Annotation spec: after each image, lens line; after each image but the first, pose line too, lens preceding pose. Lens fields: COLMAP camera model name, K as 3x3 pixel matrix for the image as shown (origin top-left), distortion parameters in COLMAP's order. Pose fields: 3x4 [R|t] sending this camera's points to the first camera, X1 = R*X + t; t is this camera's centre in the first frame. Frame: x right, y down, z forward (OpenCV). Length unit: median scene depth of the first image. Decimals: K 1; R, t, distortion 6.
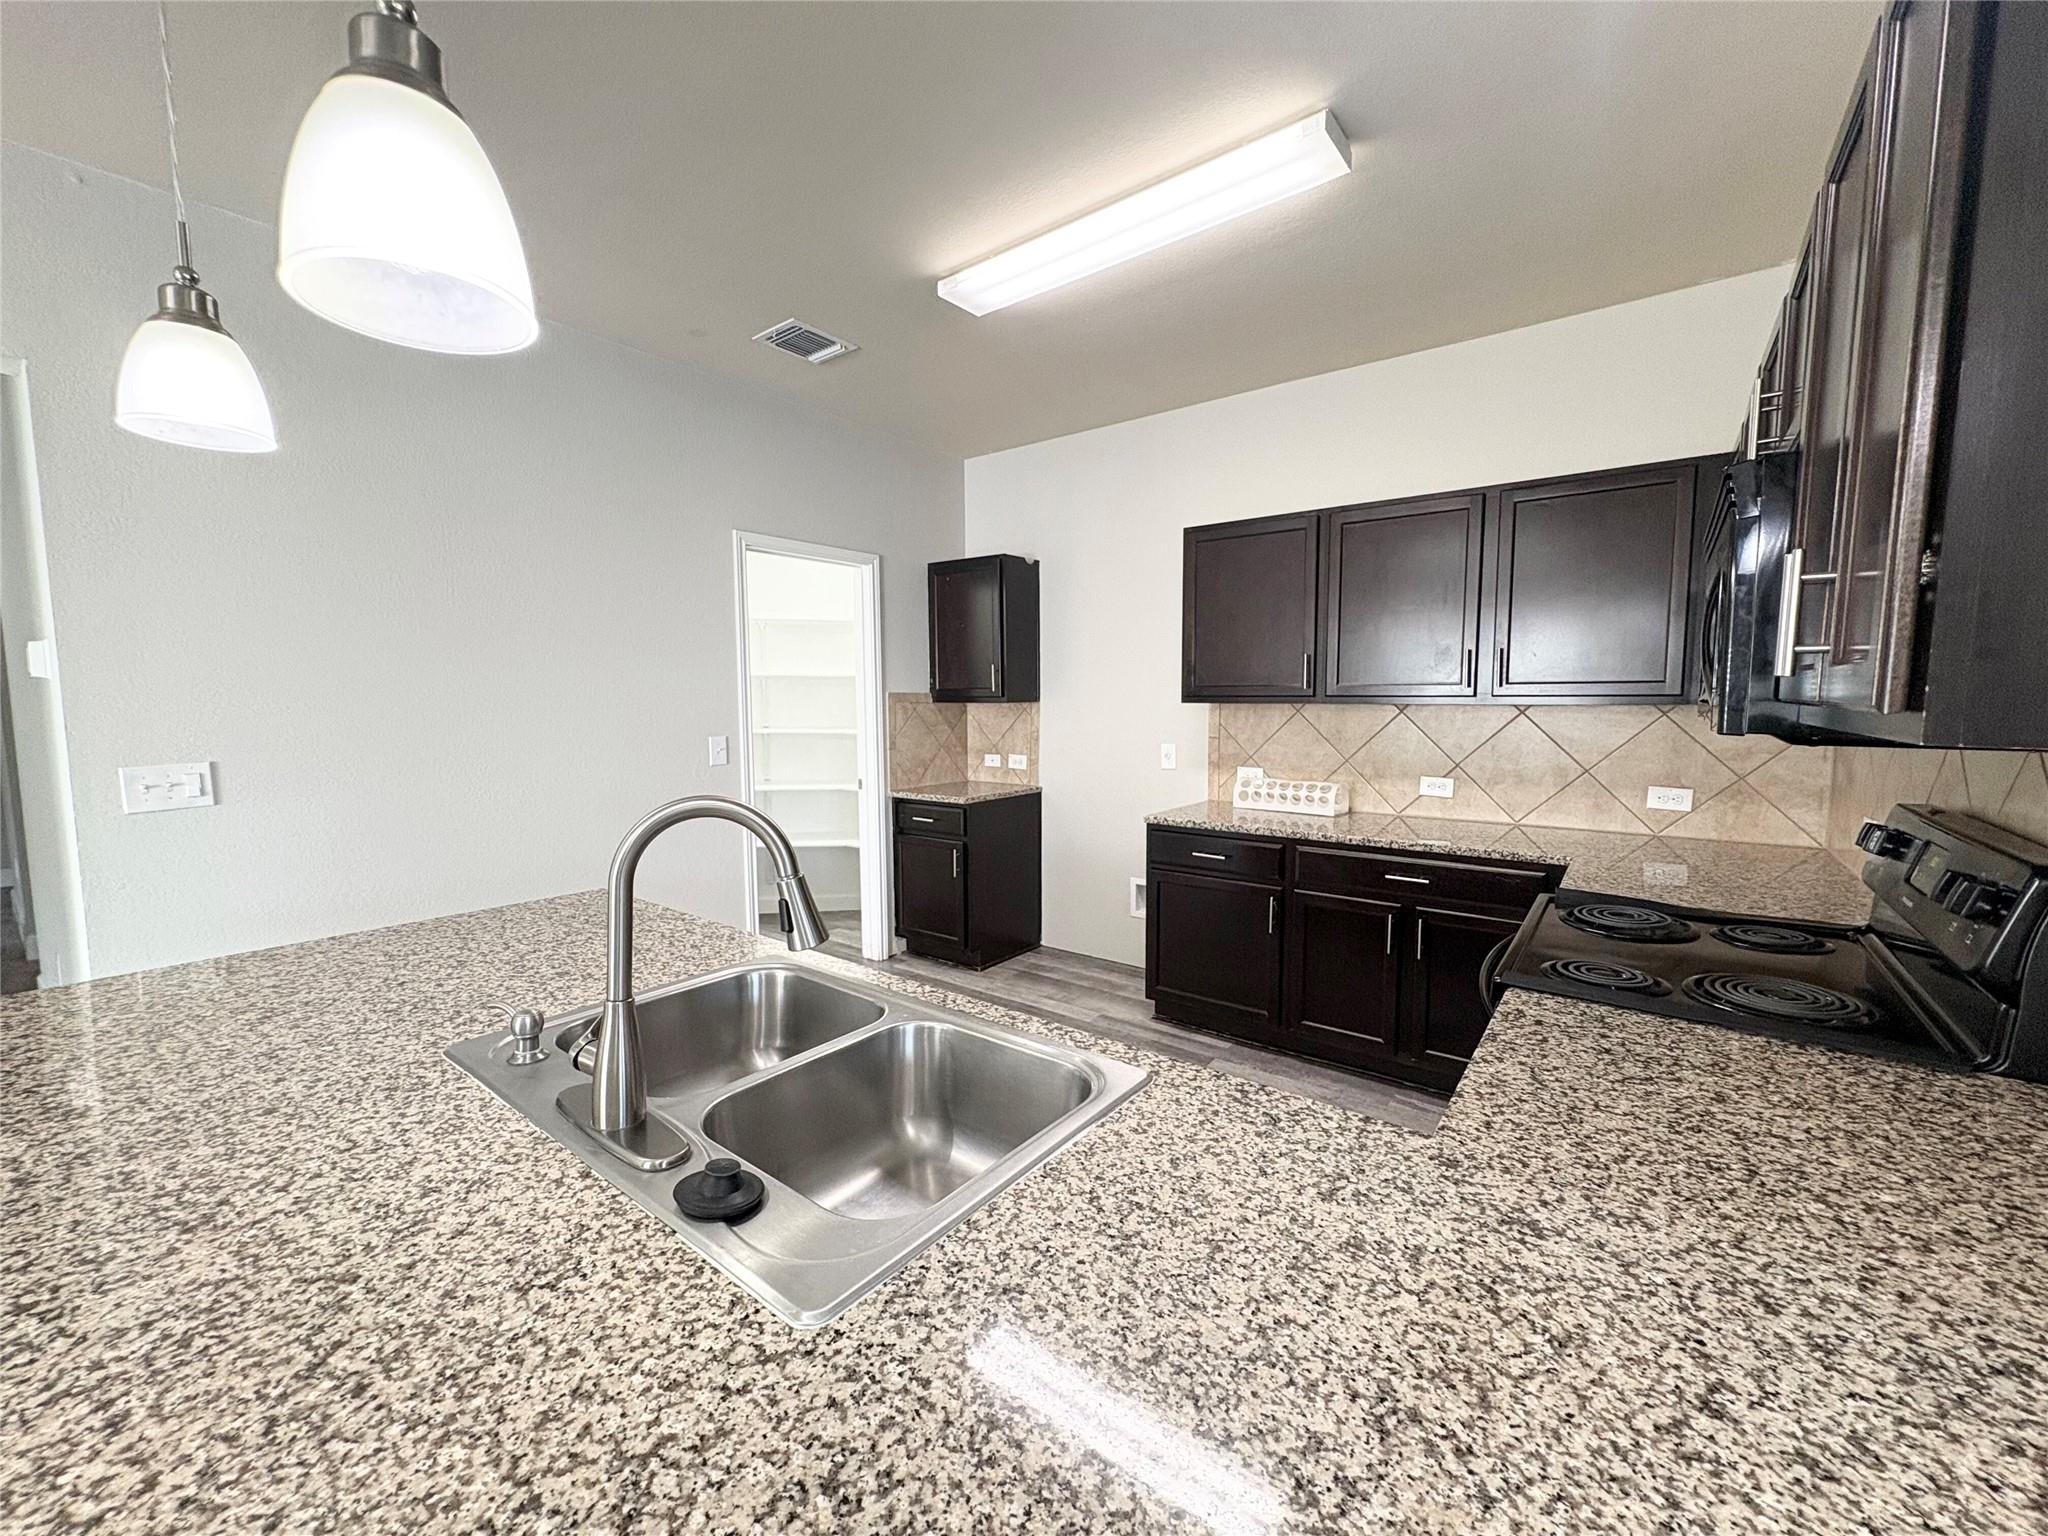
lens RADIAL K [[816.1, 0, 1022.0], [0, 816.1, 764.9], [0, 0, 1]] dist [-0.000425, 0.000218]
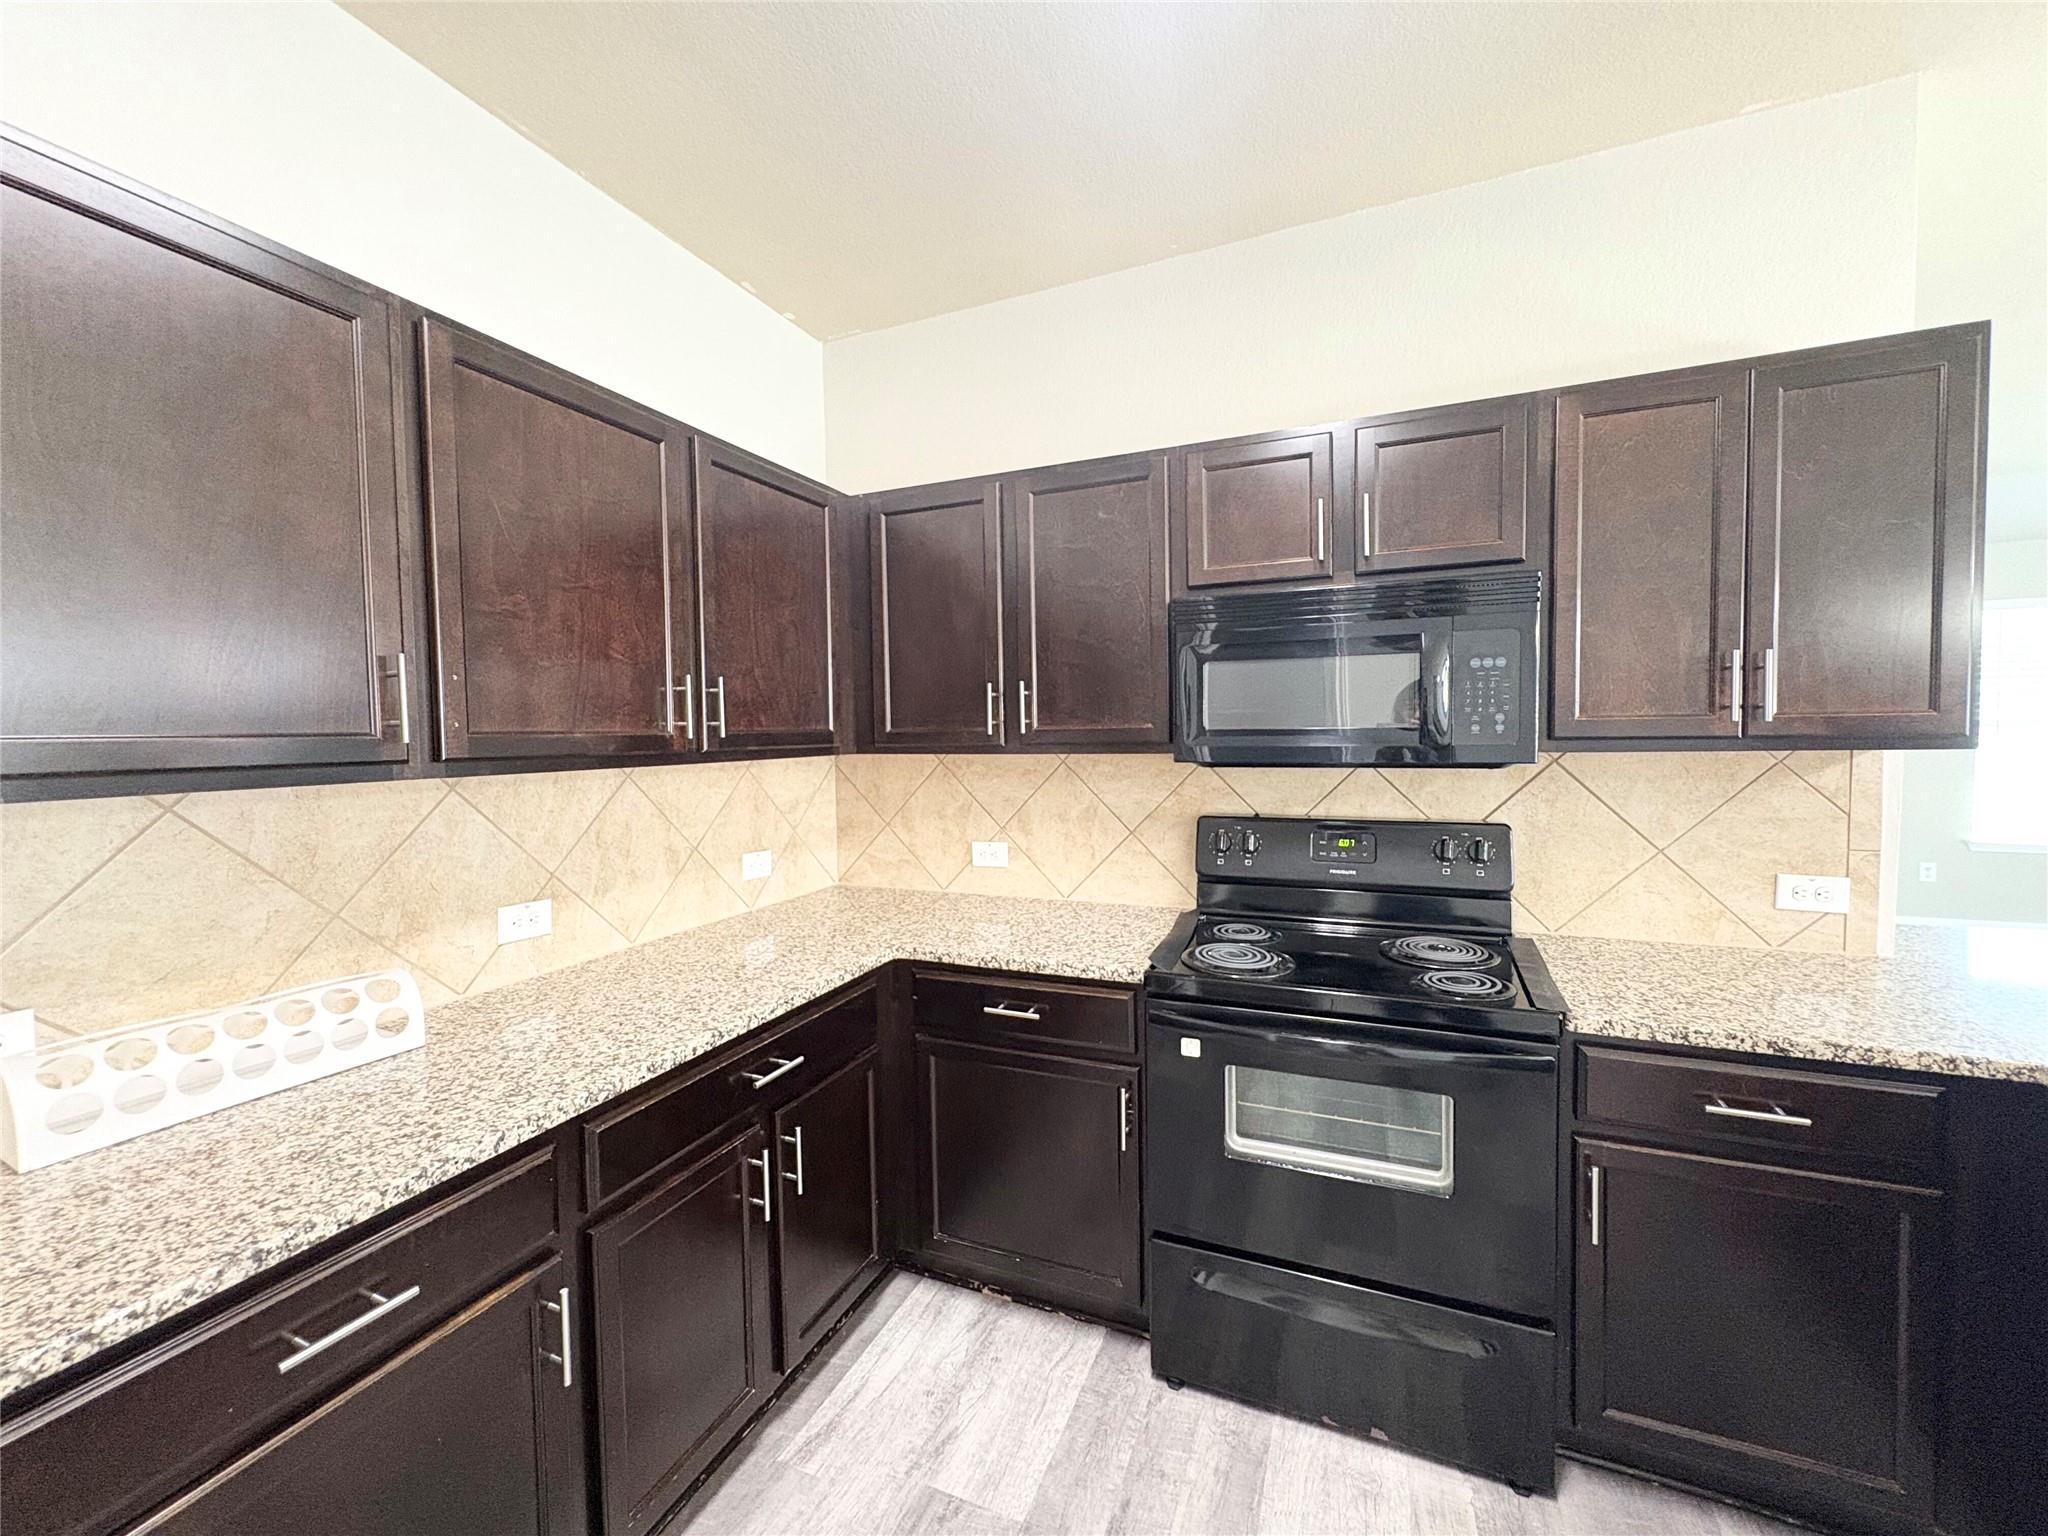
lens RADIAL K [[816.1, 0, 1019.7], [0, 816.1, 761.6], [0, 0, 1]] dist [-0.000425, 0.000218]
pose [[-0.246530, -0.029381, 0.968690, -0.147209], [0.101837, 0.993221, 0.056043, -0.114366], [-0.963770, 0.112465, -0.241867, 1.200439]]
